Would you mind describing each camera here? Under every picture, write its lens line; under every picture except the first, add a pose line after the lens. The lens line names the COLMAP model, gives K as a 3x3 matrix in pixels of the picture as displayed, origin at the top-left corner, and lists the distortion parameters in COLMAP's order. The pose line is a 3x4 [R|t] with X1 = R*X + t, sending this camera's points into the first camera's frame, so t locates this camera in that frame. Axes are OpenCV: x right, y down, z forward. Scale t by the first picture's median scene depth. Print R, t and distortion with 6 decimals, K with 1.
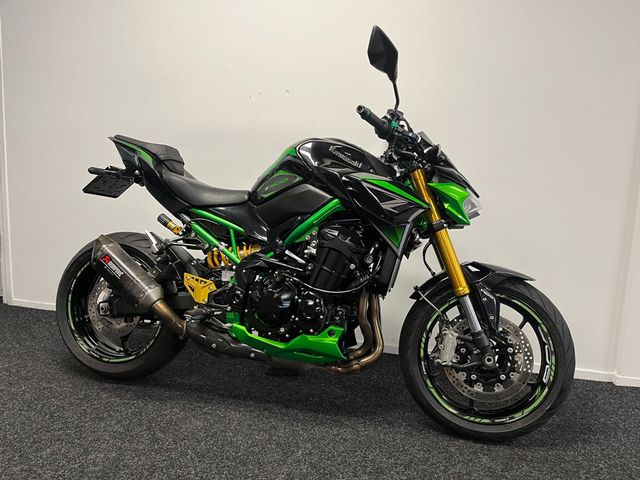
lens RADIAL K [[481.2, 0, 320.0], [0, 481.2, 240.0], [0, 0, 1]] dist [0.072024, -0.102936]
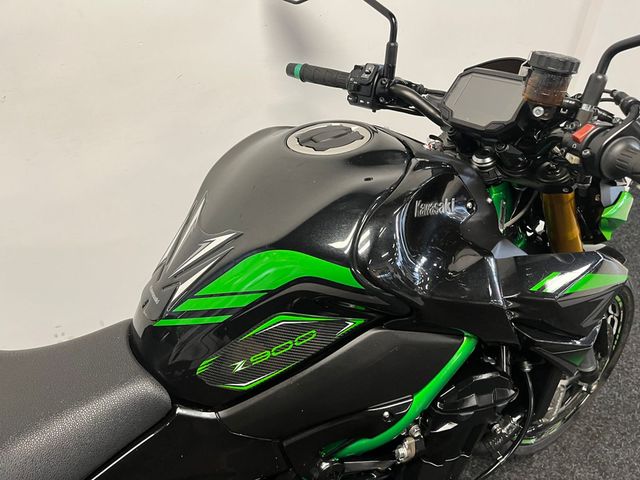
lens RADIAL K [[481.2, 0, 320.0], [0, 481.2, 240.0], [0, 0, 1]] dist [0.072024, -0.102936]
pose [[0.728940, -0.459494, 0.507456, -0.204789], [0.116688, 0.813819, 0.569282, -0.368738], [-0.674559, -0.355759, 0.646843, 0.816075]]
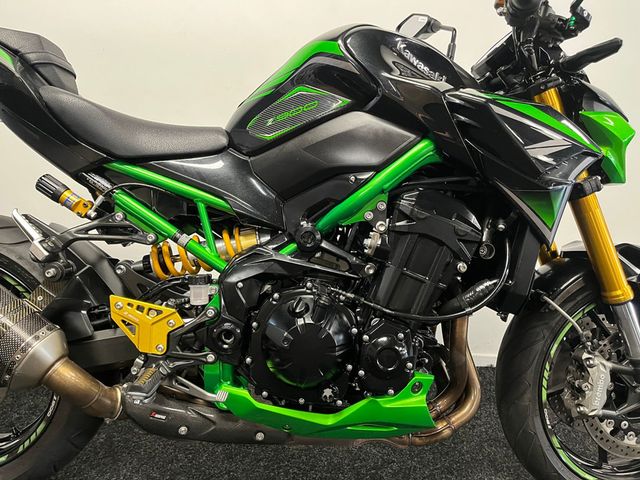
lens RADIAL K [[481.2, 0, 320.0], [0, 481.2, 240.0], [0, 0, 1]] dist [0.072024, -0.102936]
pose [[0.960079, -0.053887, 0.274488, -0.217283], [0.030791, 0.995665, 0.087769, -0.025516], [-0.278028, -0.075813, 0.957577, 0.495777]]
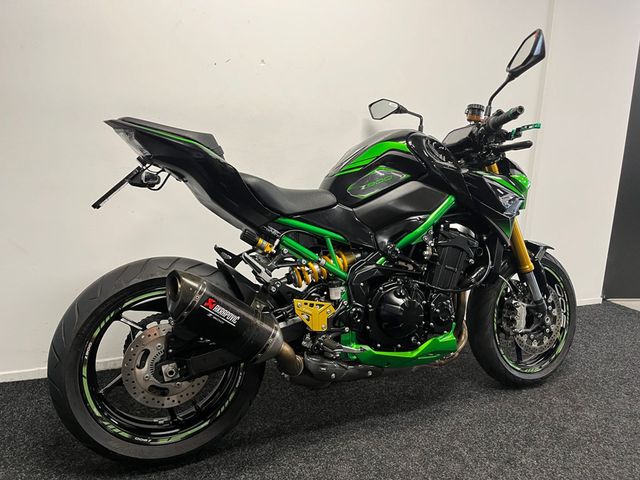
lens RADIAL K [[481.2, 0, 320.0], [0, 481.2, 240.0], [0, 0, 1]] dist [0.072024, -0.102936]
pose [[0.792568, -0.131604, 0.595413, -0.739594], [0.077599, 0.990262, 0.115584, -0.124421], [-0.604827, -0.045405, 0.795062, 0.357612]]
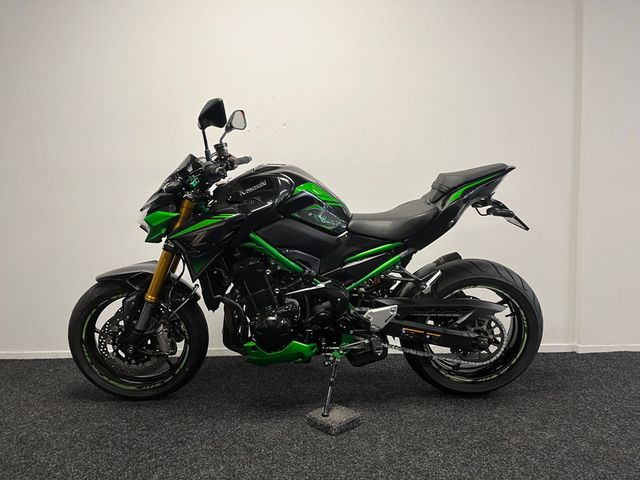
lens RADIAL K [[481.2, 0, 320.0], [0, 481.2, 240.0], [0, 0, 1]] dist [0.072024, -0.102936]
pose [[0.969921, -0.076339, 0.231140, -0.368850], [0.089330, 0.994927, -0.046255, 0.014156], [-0.226436, 0.065512, 0.971820, -0.091373]]
